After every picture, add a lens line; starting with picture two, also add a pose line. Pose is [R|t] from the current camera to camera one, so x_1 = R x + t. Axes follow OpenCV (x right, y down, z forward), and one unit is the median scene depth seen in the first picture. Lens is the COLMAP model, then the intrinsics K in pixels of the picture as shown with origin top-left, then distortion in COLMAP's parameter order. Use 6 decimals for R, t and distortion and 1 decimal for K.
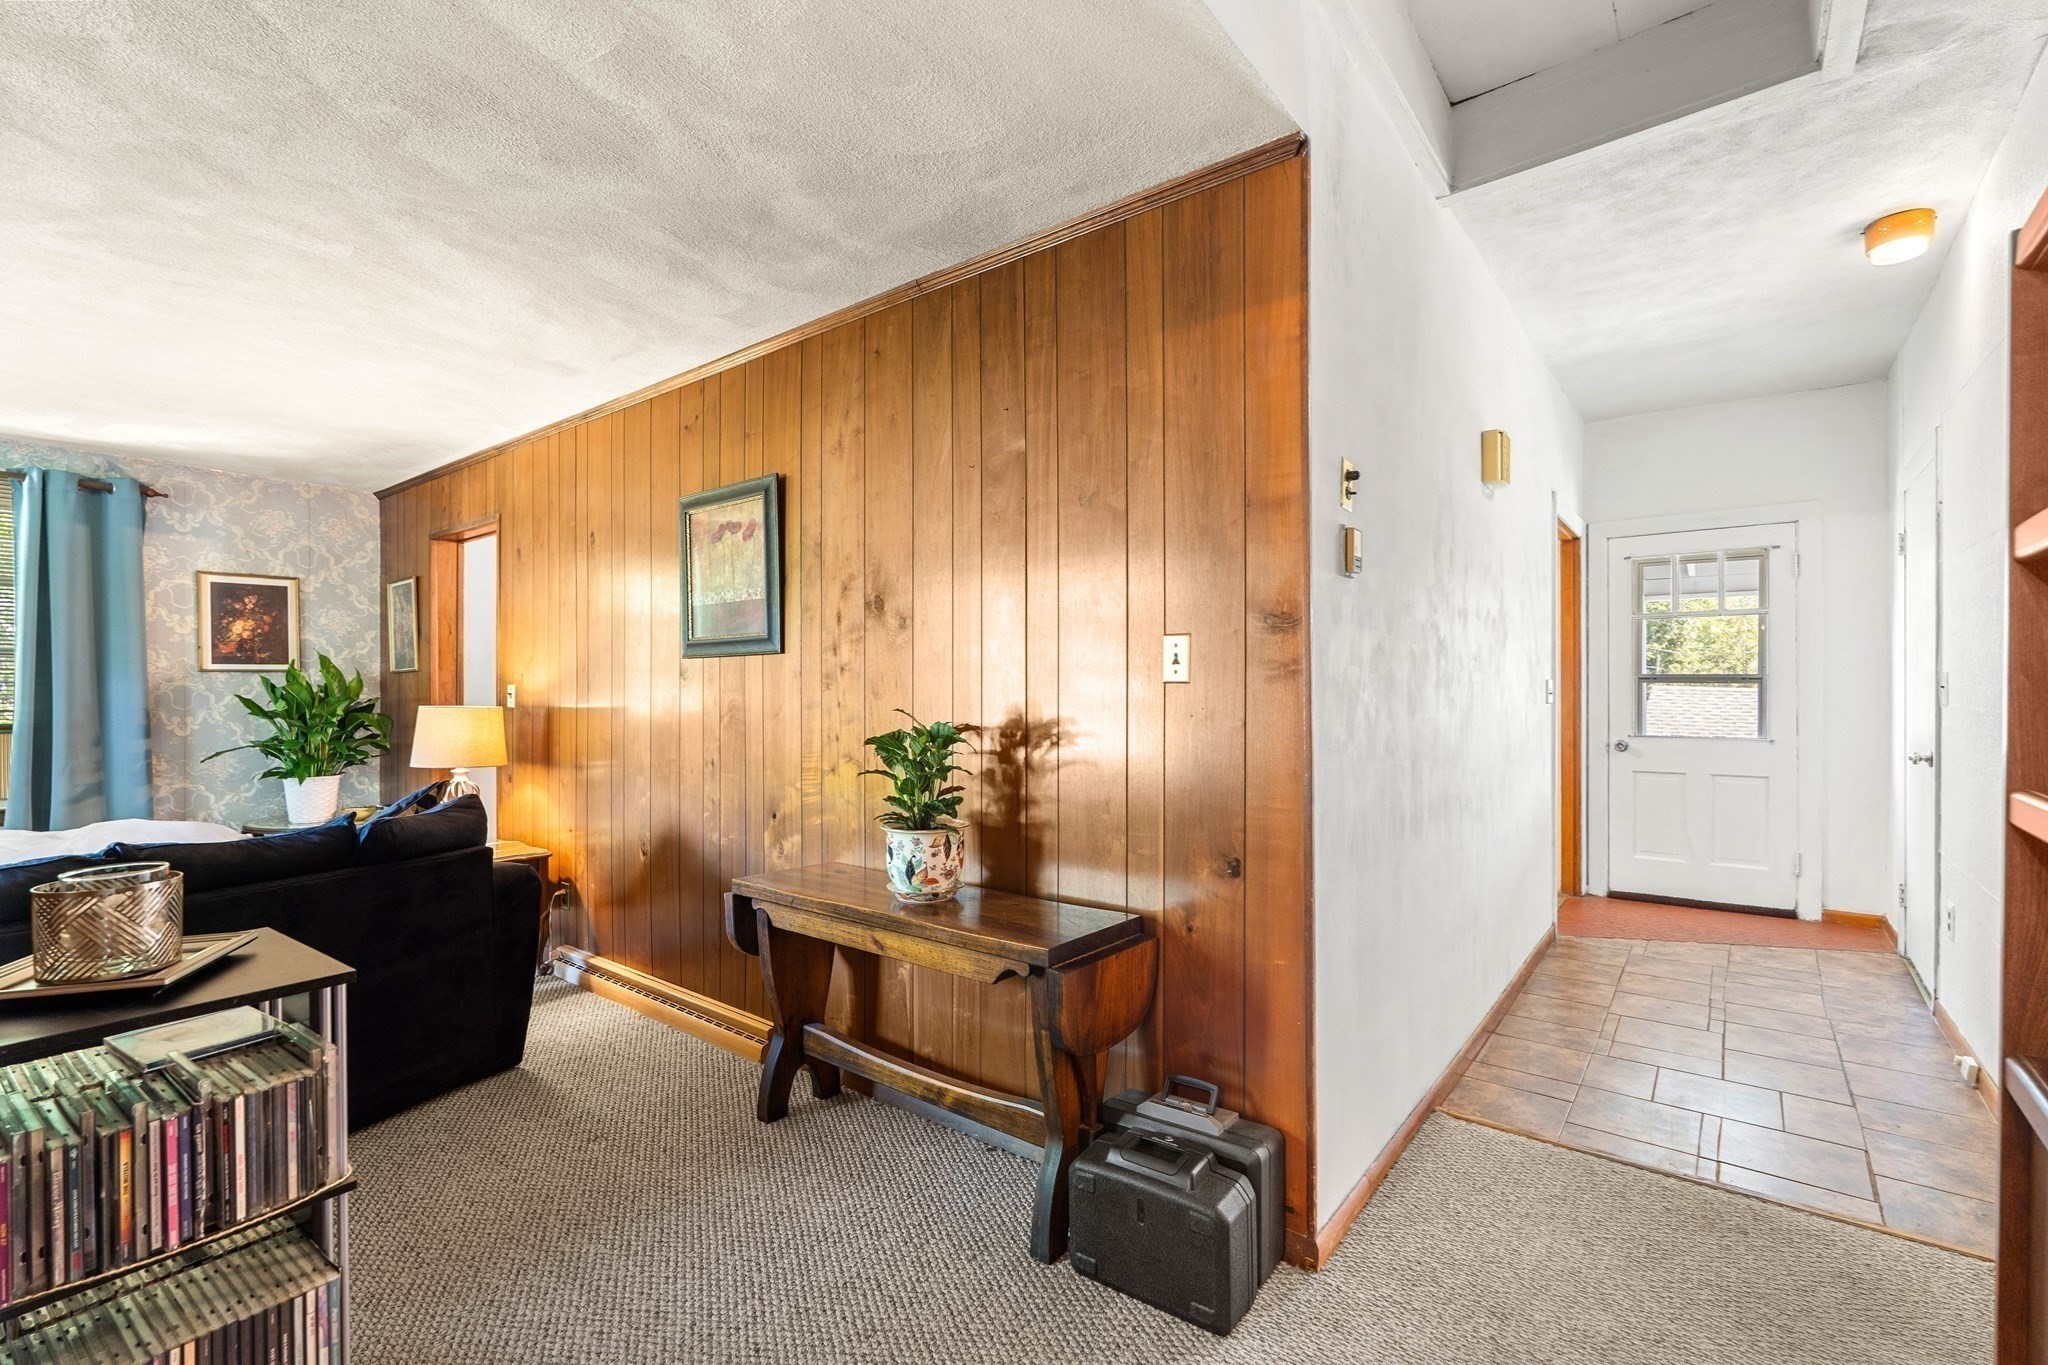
lens RADIAL K [[896.4, 0, 1031.1], [0, 896.4, 691.5], [0, 0, 1]] dist [0.000742, -0.000345]
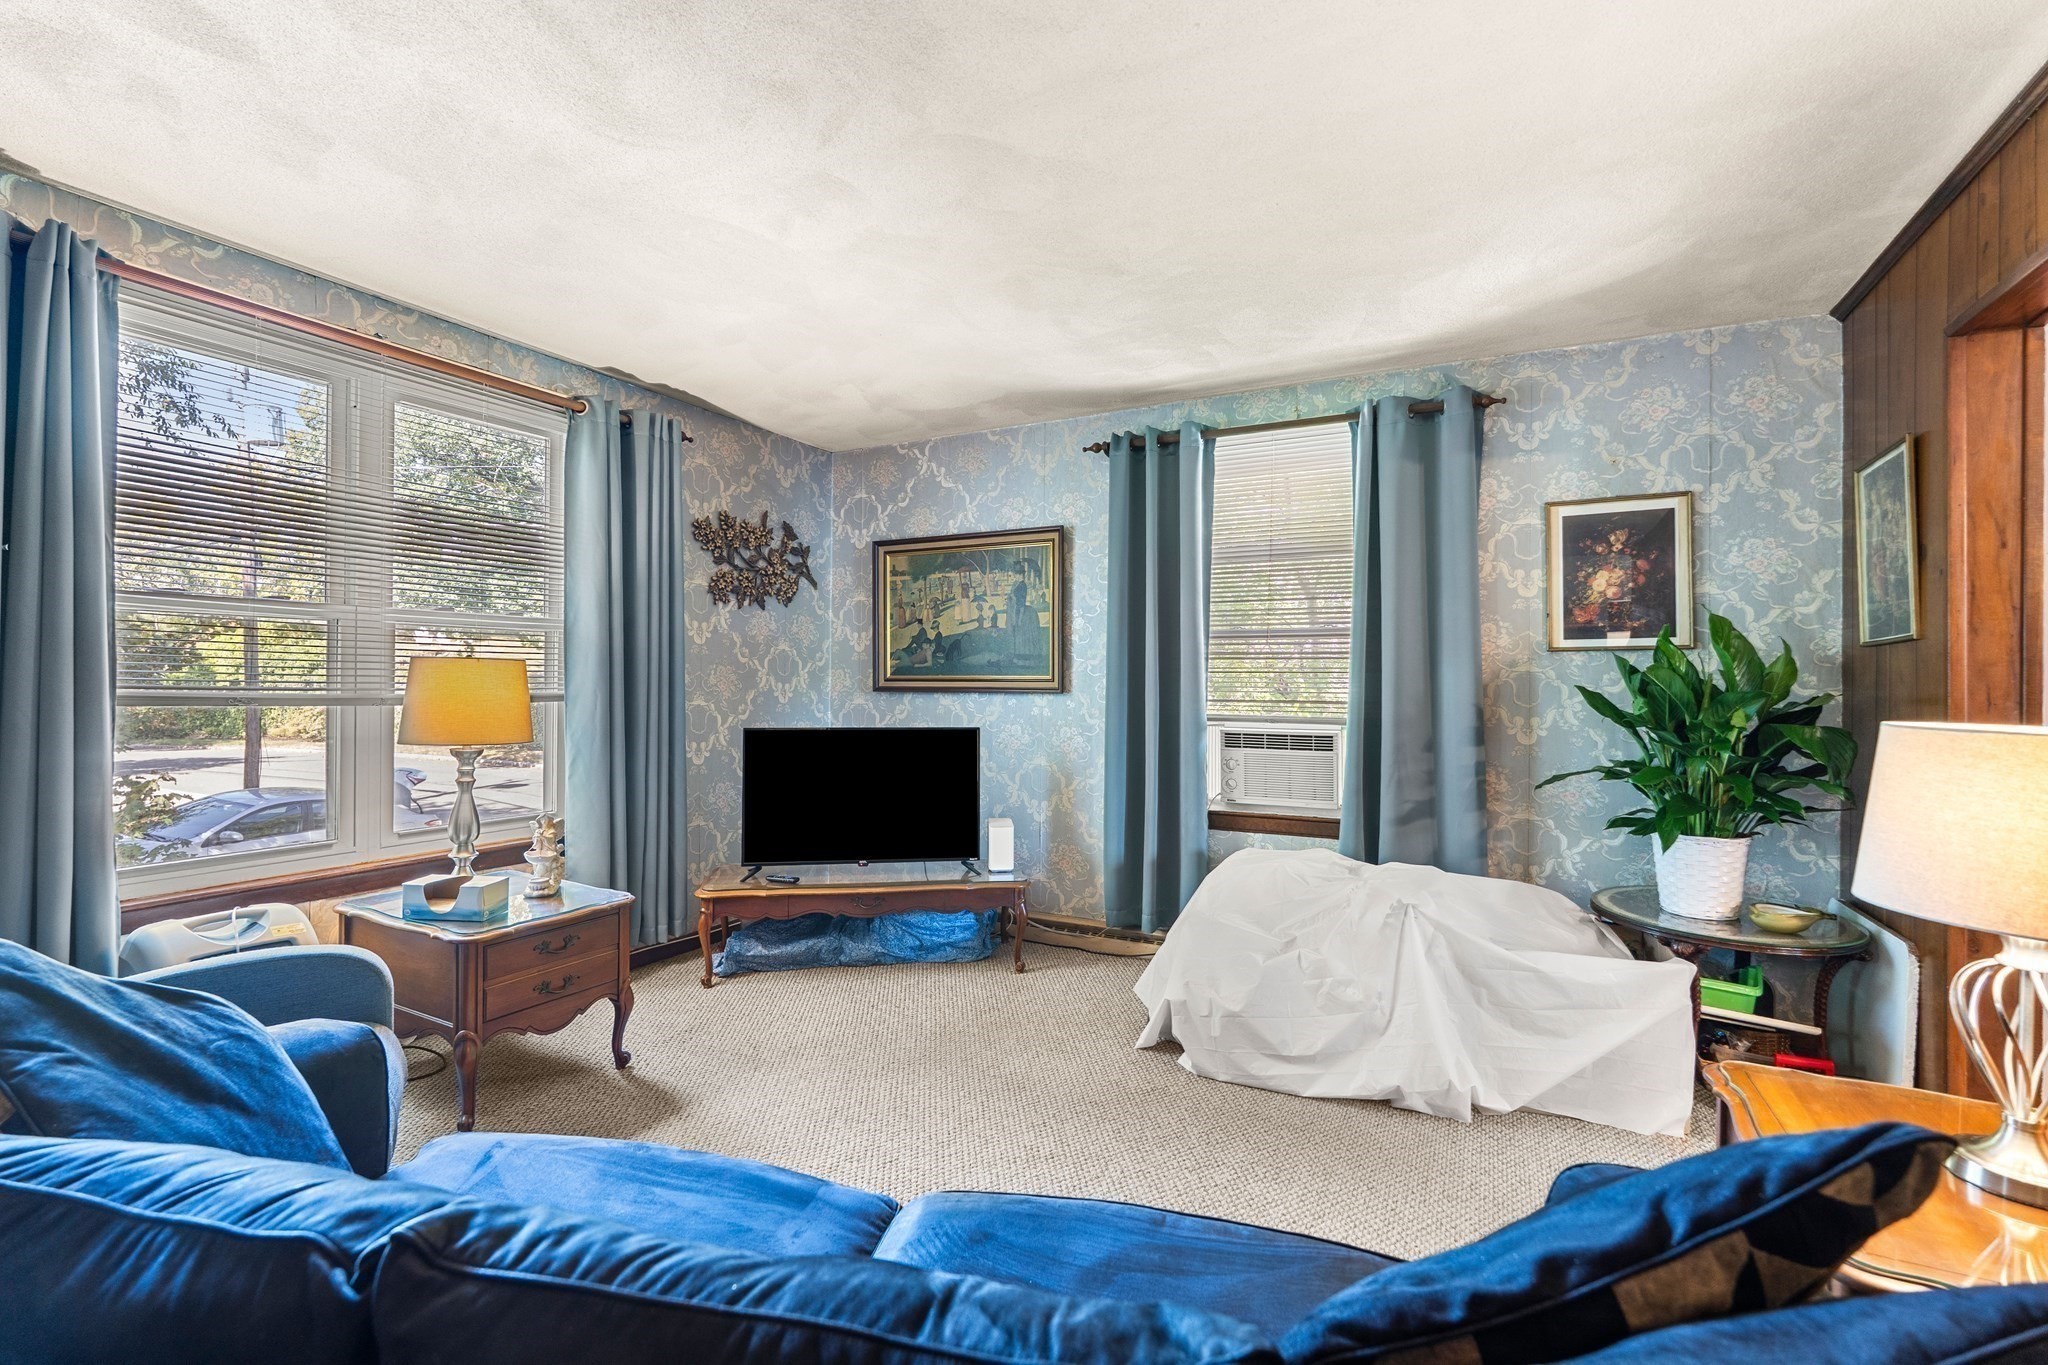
lens RADIAL K [[909.9, 0, 1020.1], [0, 909.9, 672.4], [0, 0, 1]] dist [-0.001436, -0.000575]
pose [[0.162559, -0.002551, -0.986696, -0.310171], [-0.007437, 0.999965, -0.003811, -0.000527], [0.986671, 0.007958, 0.162534, 0.488085]]
